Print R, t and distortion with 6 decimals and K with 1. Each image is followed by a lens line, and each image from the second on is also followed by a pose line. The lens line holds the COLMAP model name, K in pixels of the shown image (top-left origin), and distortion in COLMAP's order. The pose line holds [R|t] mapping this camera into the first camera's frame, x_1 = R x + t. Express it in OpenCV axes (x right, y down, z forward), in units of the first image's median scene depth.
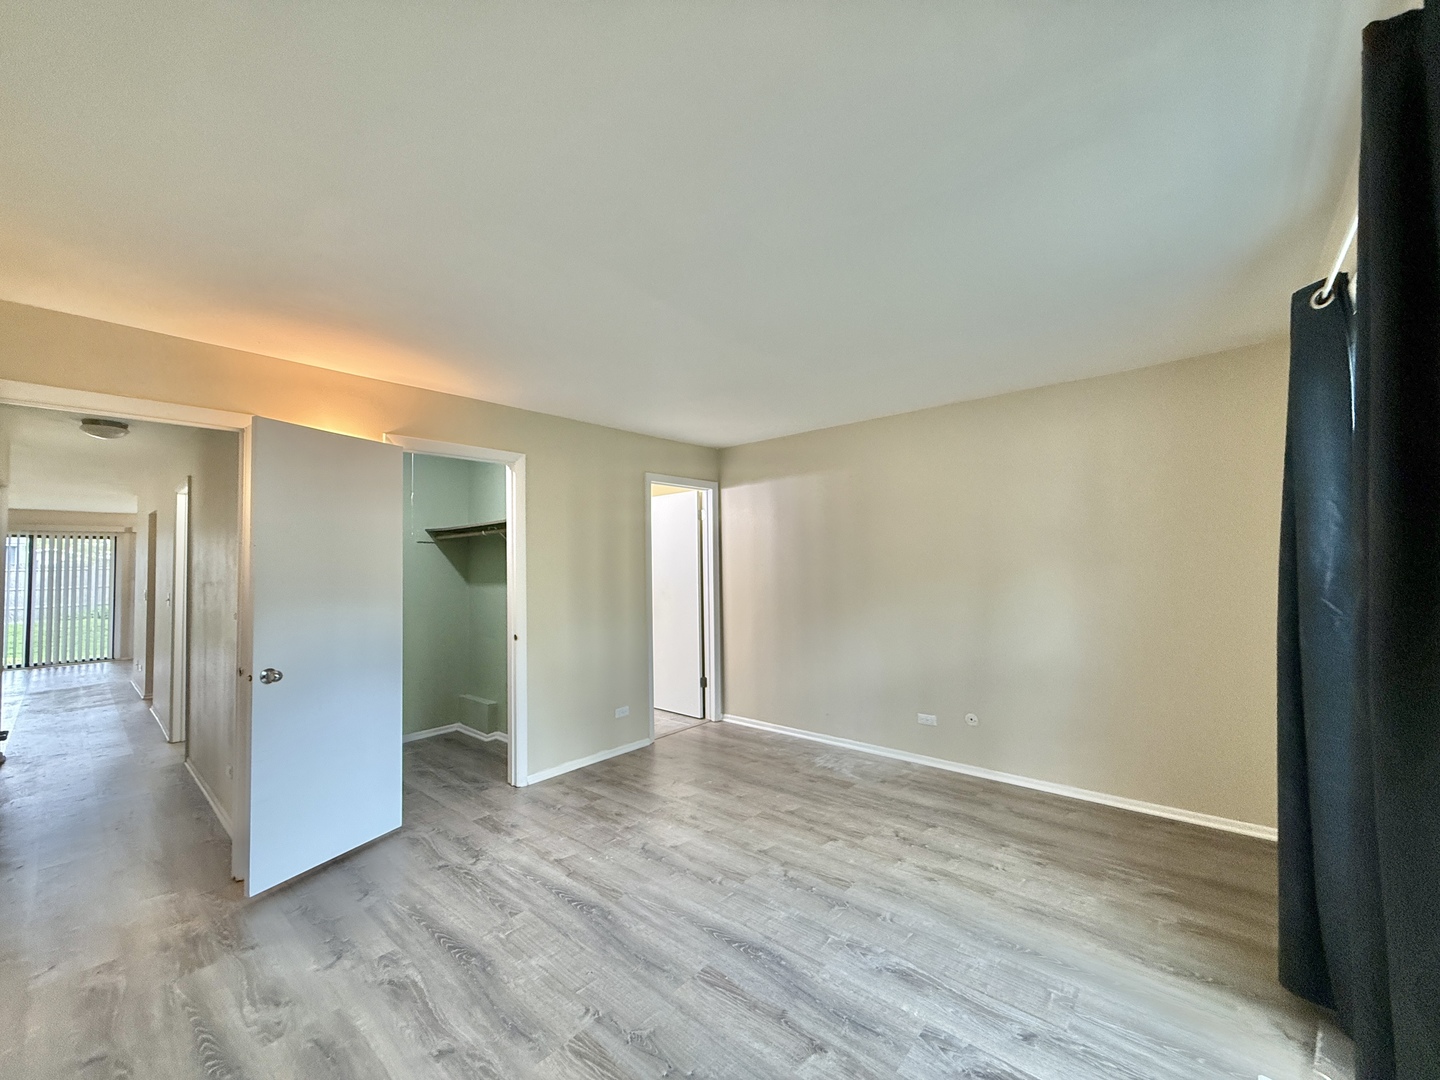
lens RADIAL K [[570.8, 0, 717.5], [0, 570.8, 541.9], [0, 0, 1]] dist [0.002275, -0.000067]
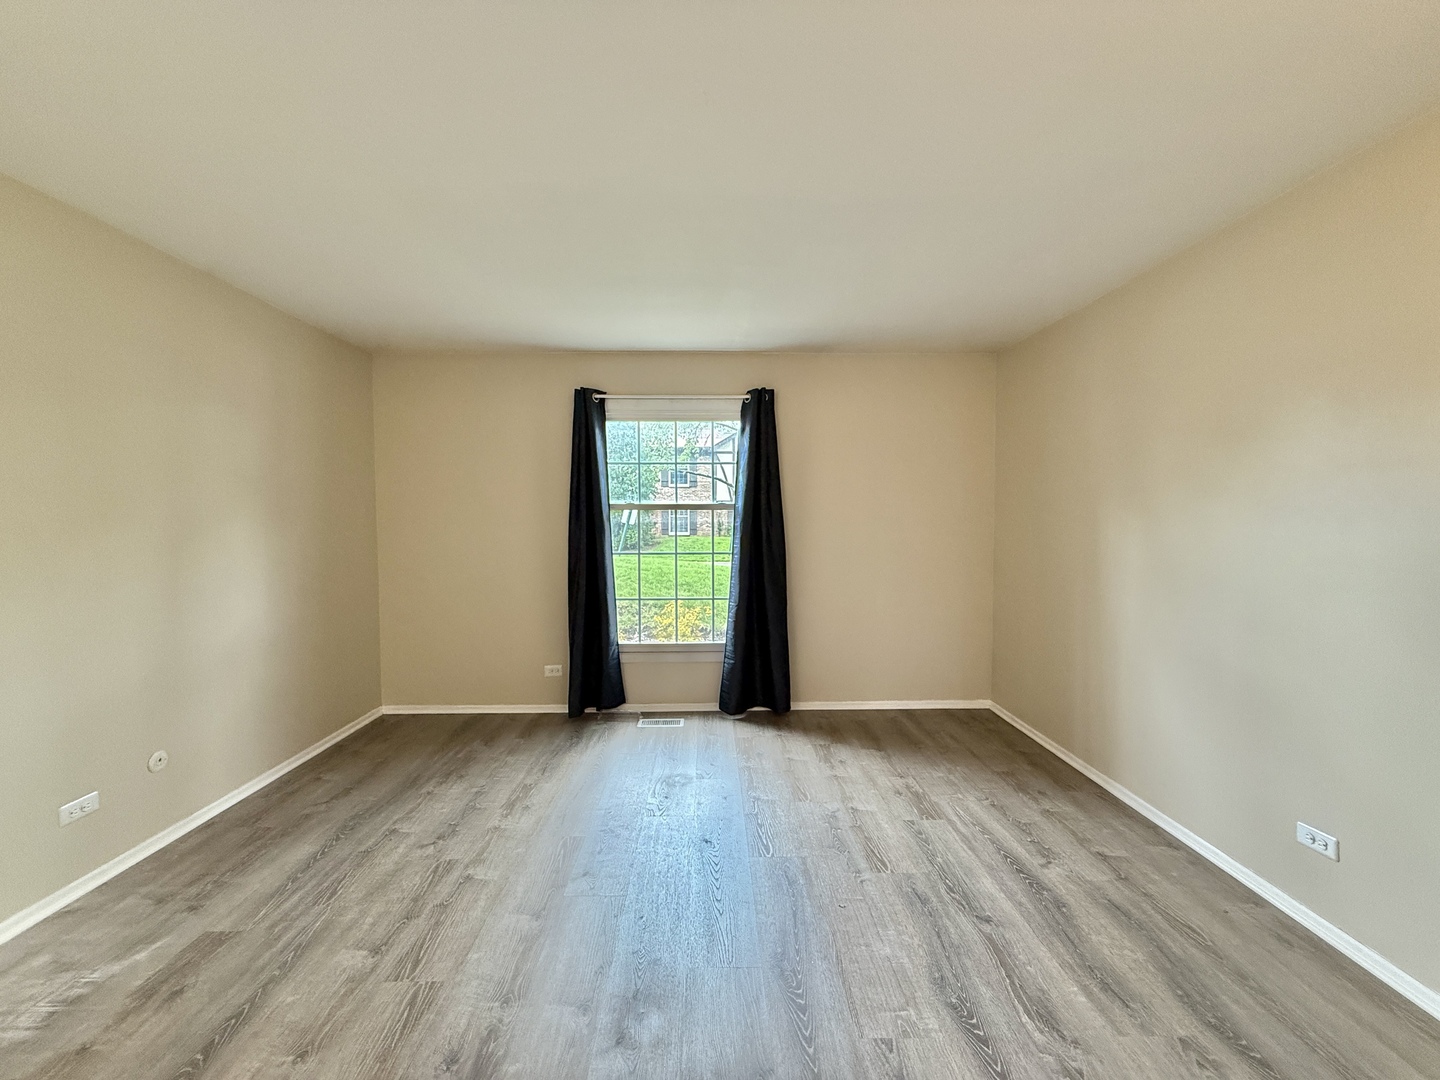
lens RADIAL K [[570.8, 0, 717.5], [0, 570.8, 541.9], [0, 0, 1]] dist [0.002275, -0.000067]
pose [[-0.668367, -0.012248, 0.743731, -0.543853], [-0.015480, 0.999877, 0.002555, 0.077148], [-0.743670, -0.009805, -0.668475, 1.226311]]
